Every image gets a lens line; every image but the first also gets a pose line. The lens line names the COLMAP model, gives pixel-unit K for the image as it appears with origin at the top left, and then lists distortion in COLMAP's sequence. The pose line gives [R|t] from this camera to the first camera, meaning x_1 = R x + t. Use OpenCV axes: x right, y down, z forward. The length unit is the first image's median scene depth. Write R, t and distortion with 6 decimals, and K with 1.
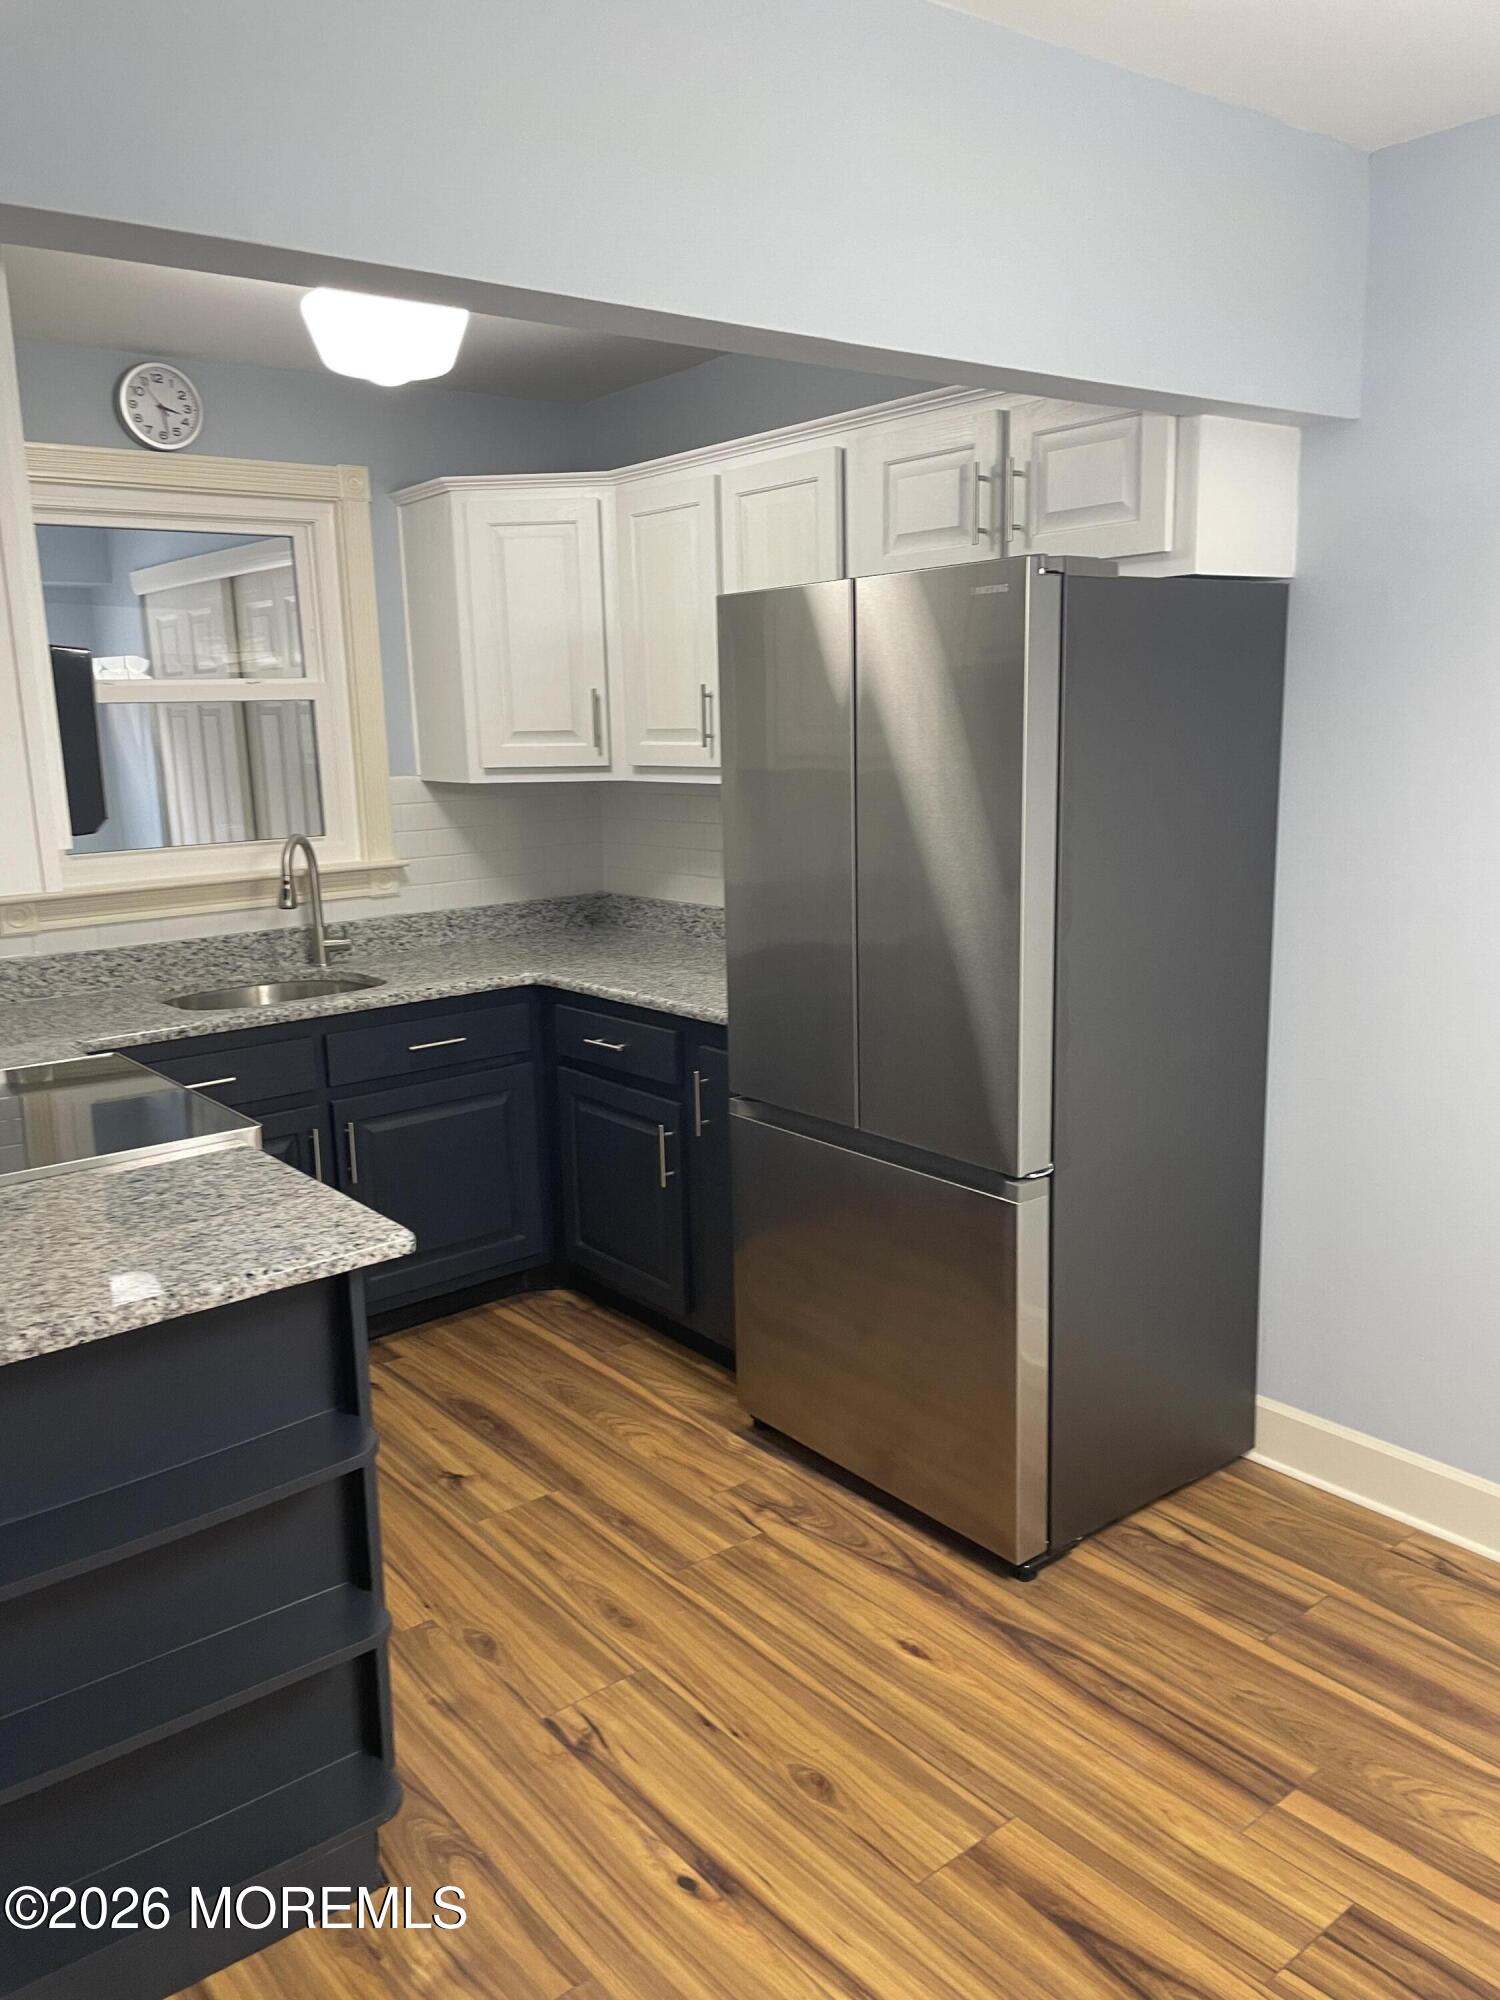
lens RADIAL K [[1513.9, 0, 748.5], [0, 1513.9, 1000.2], [0, 0, 1]] dist [0.091743, -0.116952]
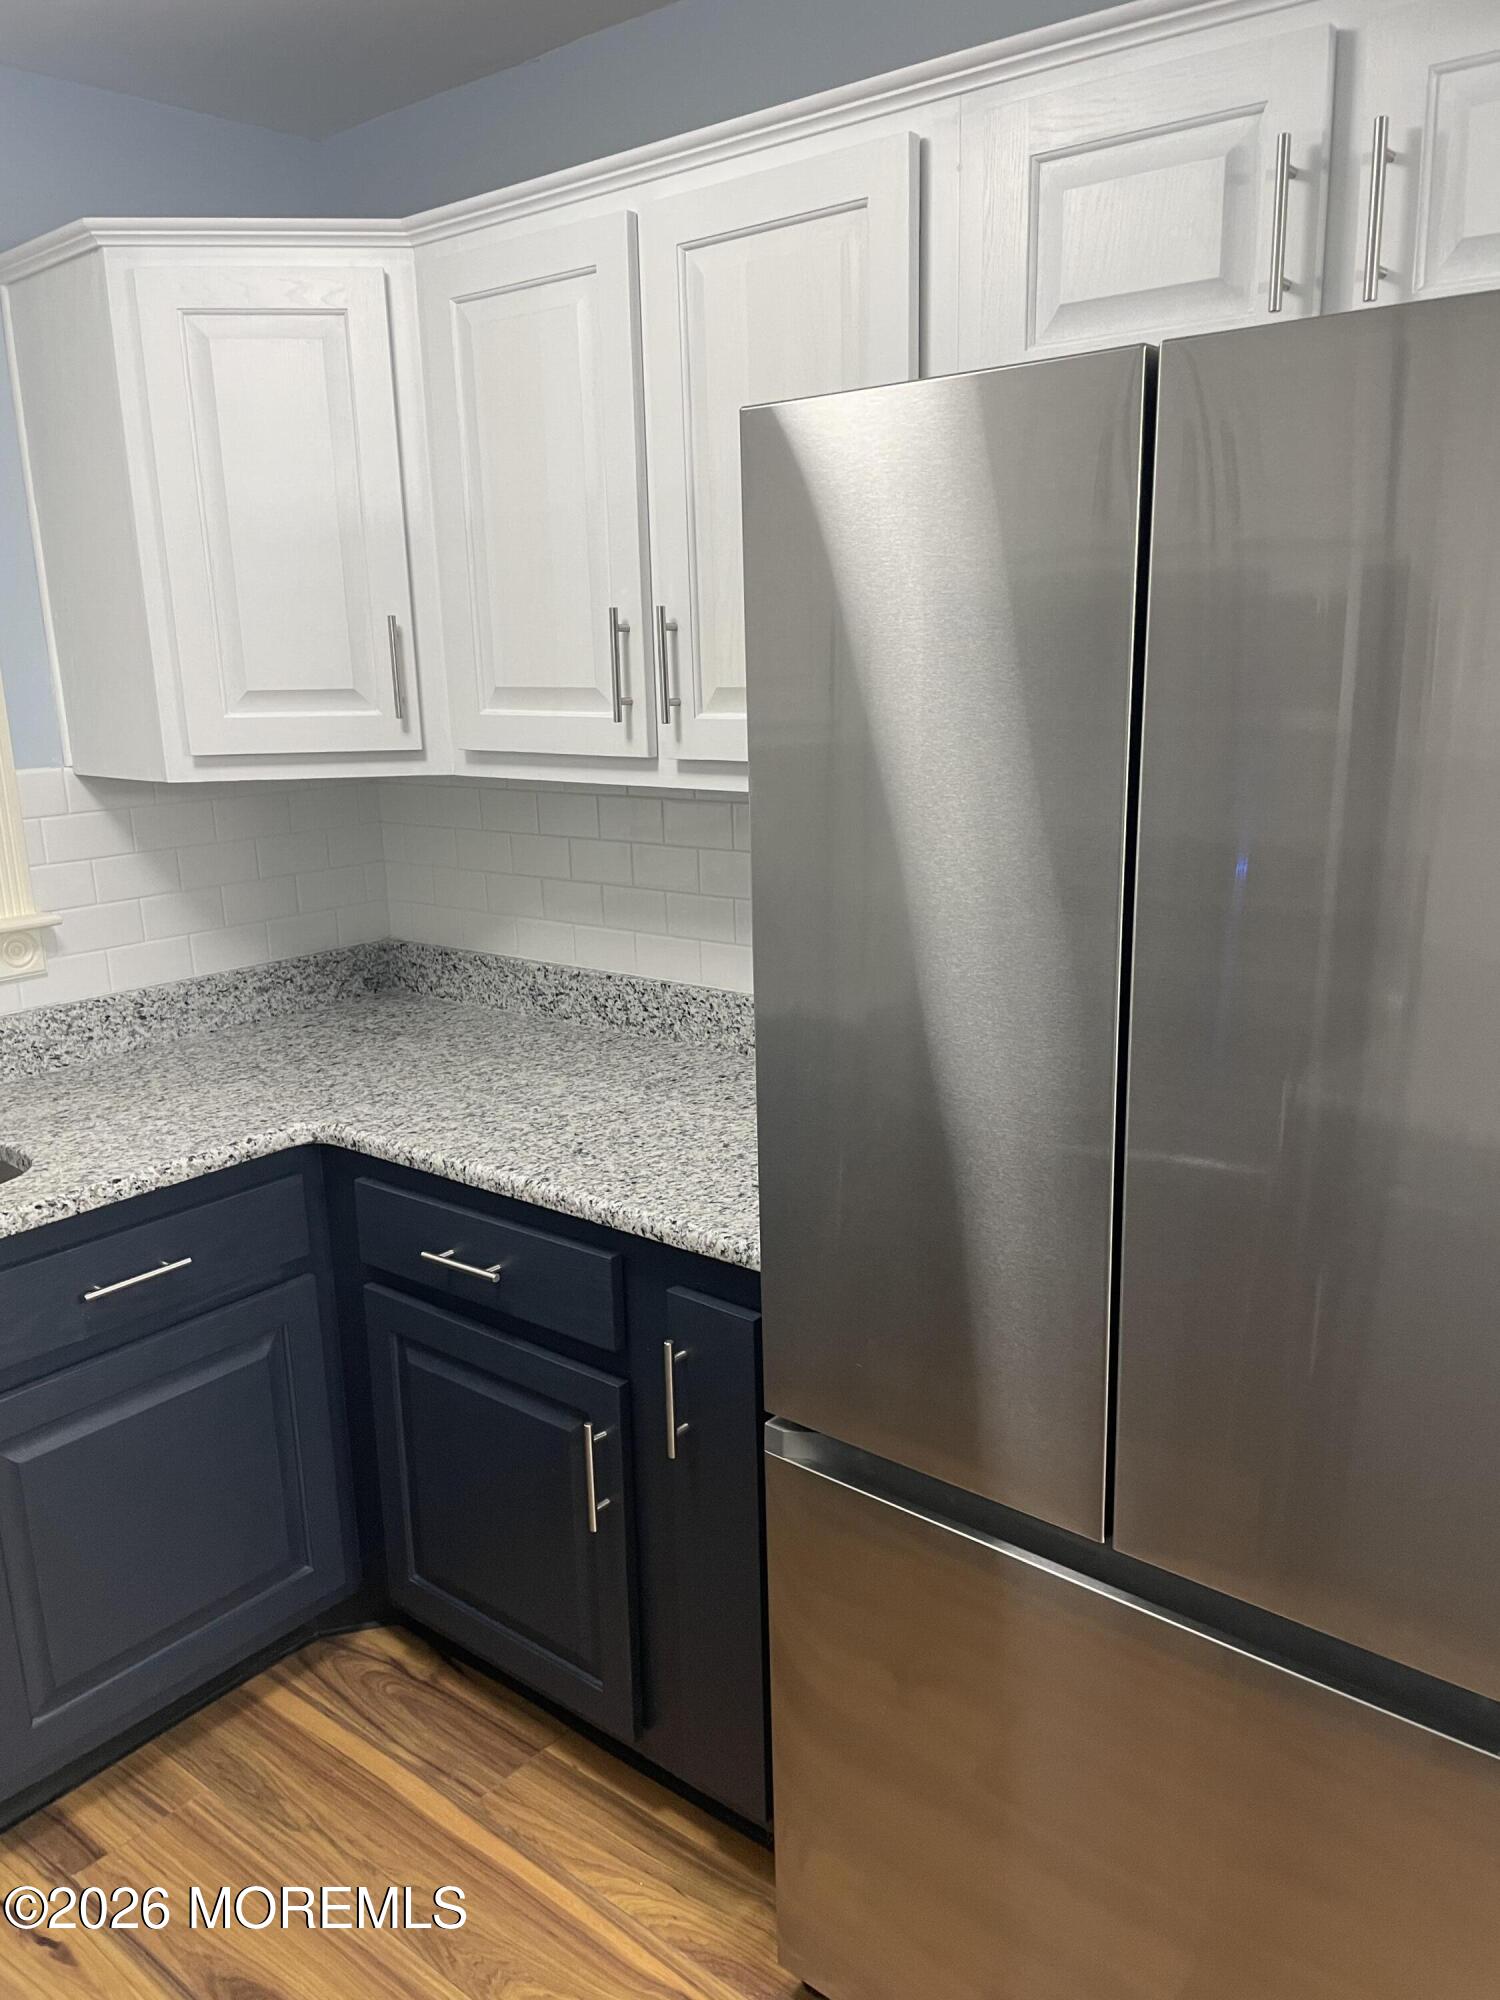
lens RADIAL K [[1513.9, 0, 752.5], [0, 1513.9, 1017.7], [0, 0, 1]] dist [0.091743, -0.116952]
pose [[0.978870, -0.047774, 0.198823, -0.096555], [0.037875, 0.997860, 0.053299, -0.085258], [-0.200944, -0.044642, 0.978585, 0.432611]]
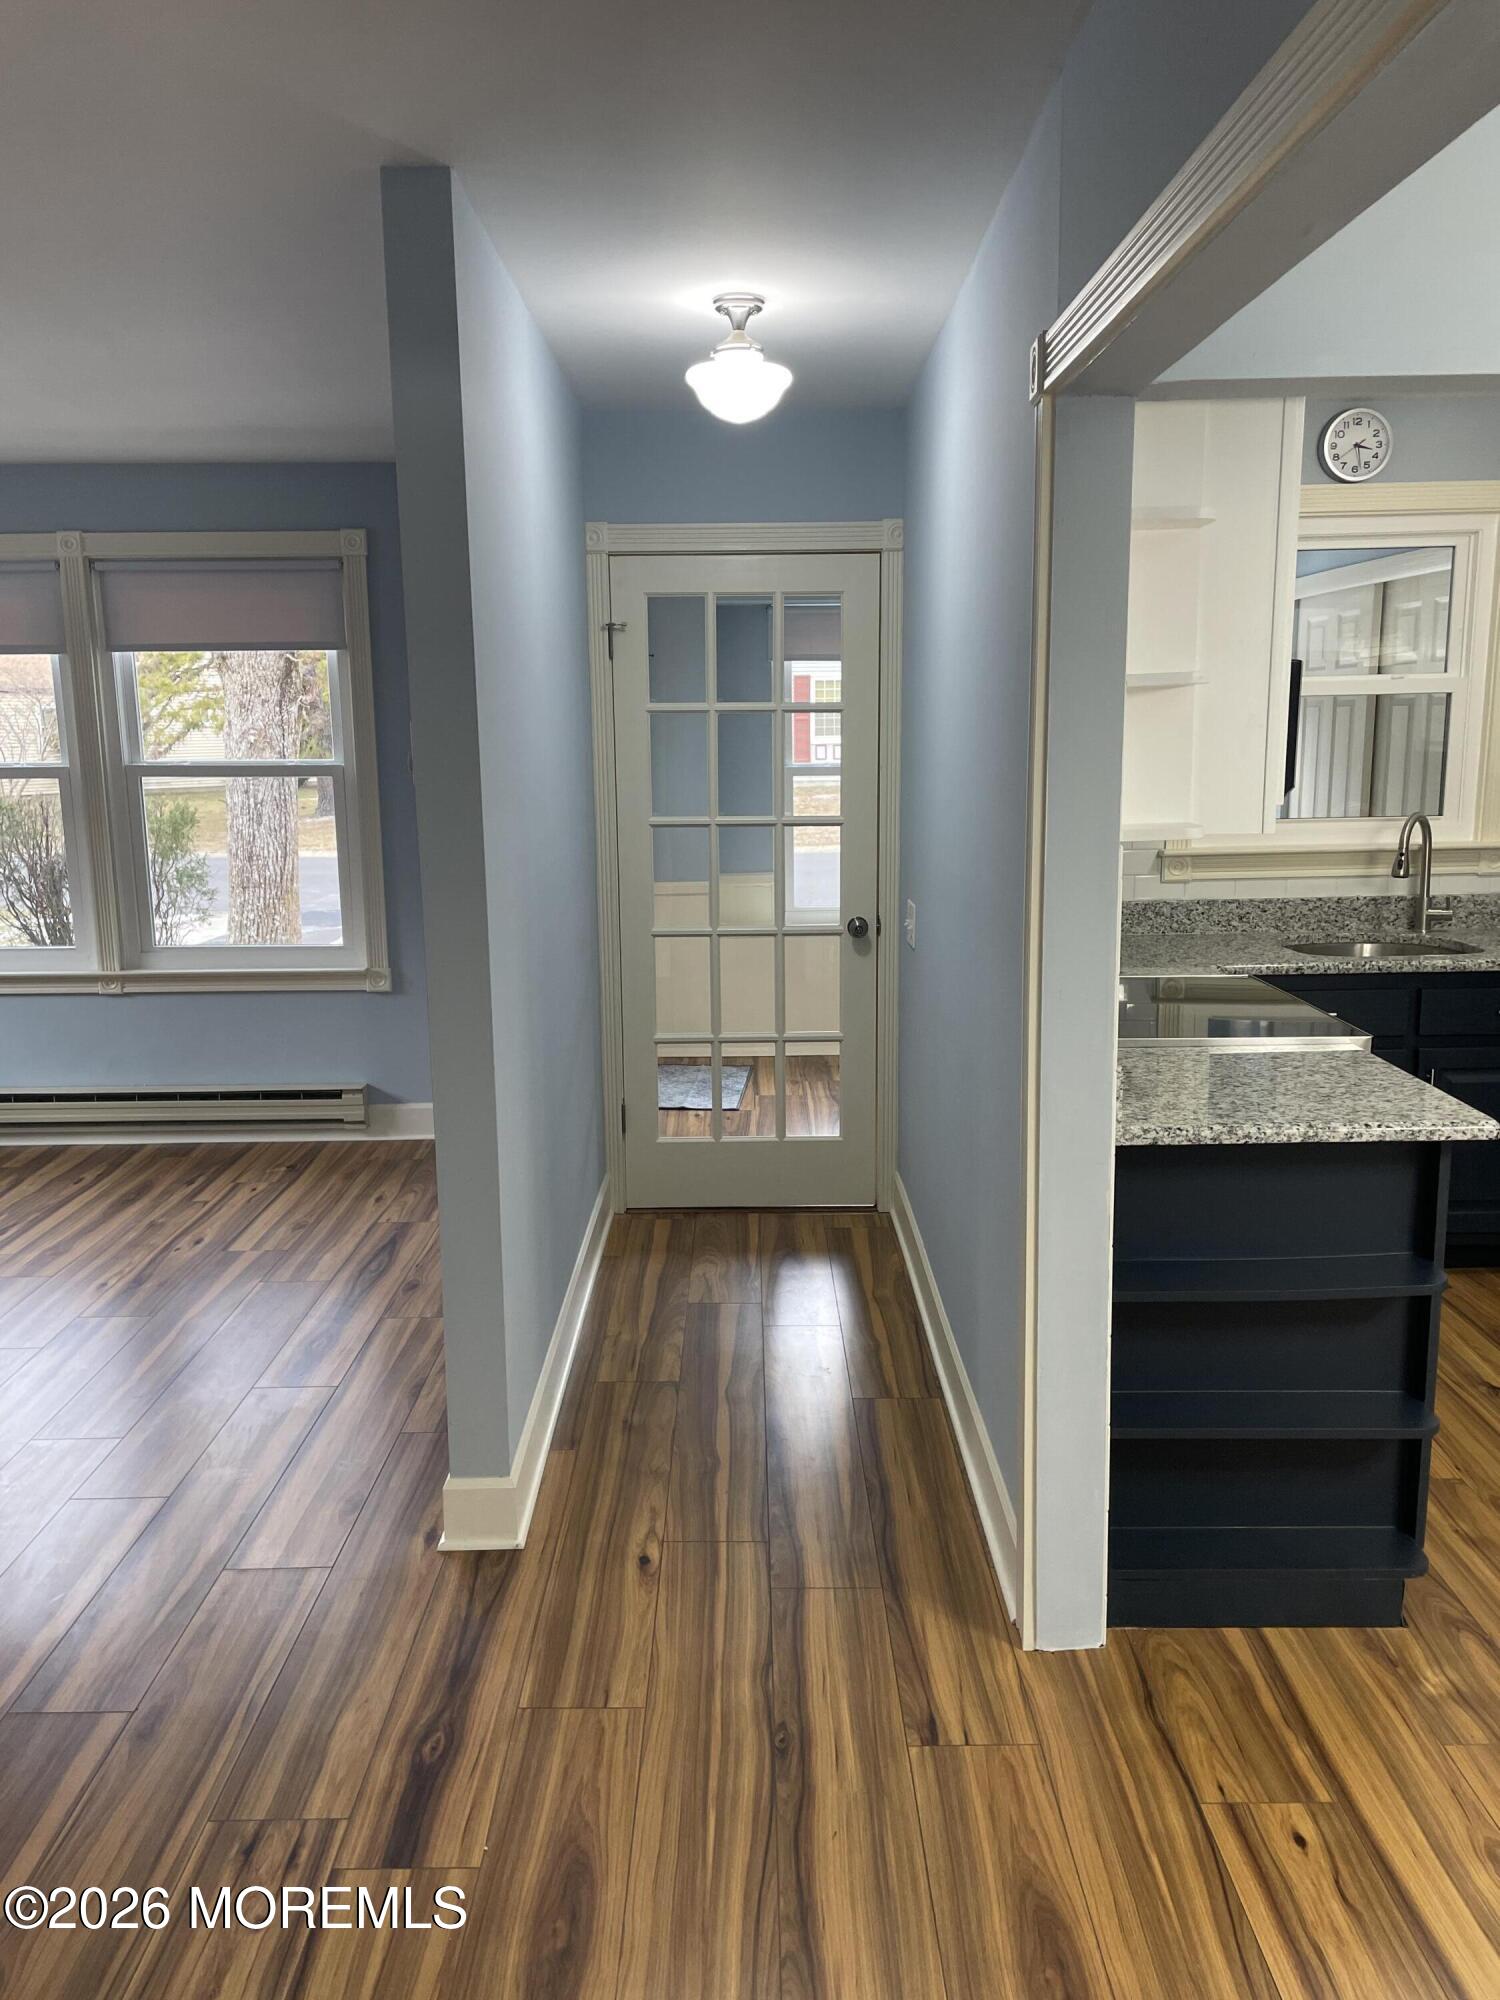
lens RADIAL K [[1513.9, 0, 746.4], [0, 1513.9, 997.1], [0, 0, 1]] dist [0.091743, -0.116952]
pose [[0.779892, 0.128608, -0.612559, 0.030301], [-0.124780, 0.990964, 0.049188, 0.034214], [0.613350, 0.038073, 0.788893, -0.202805]]
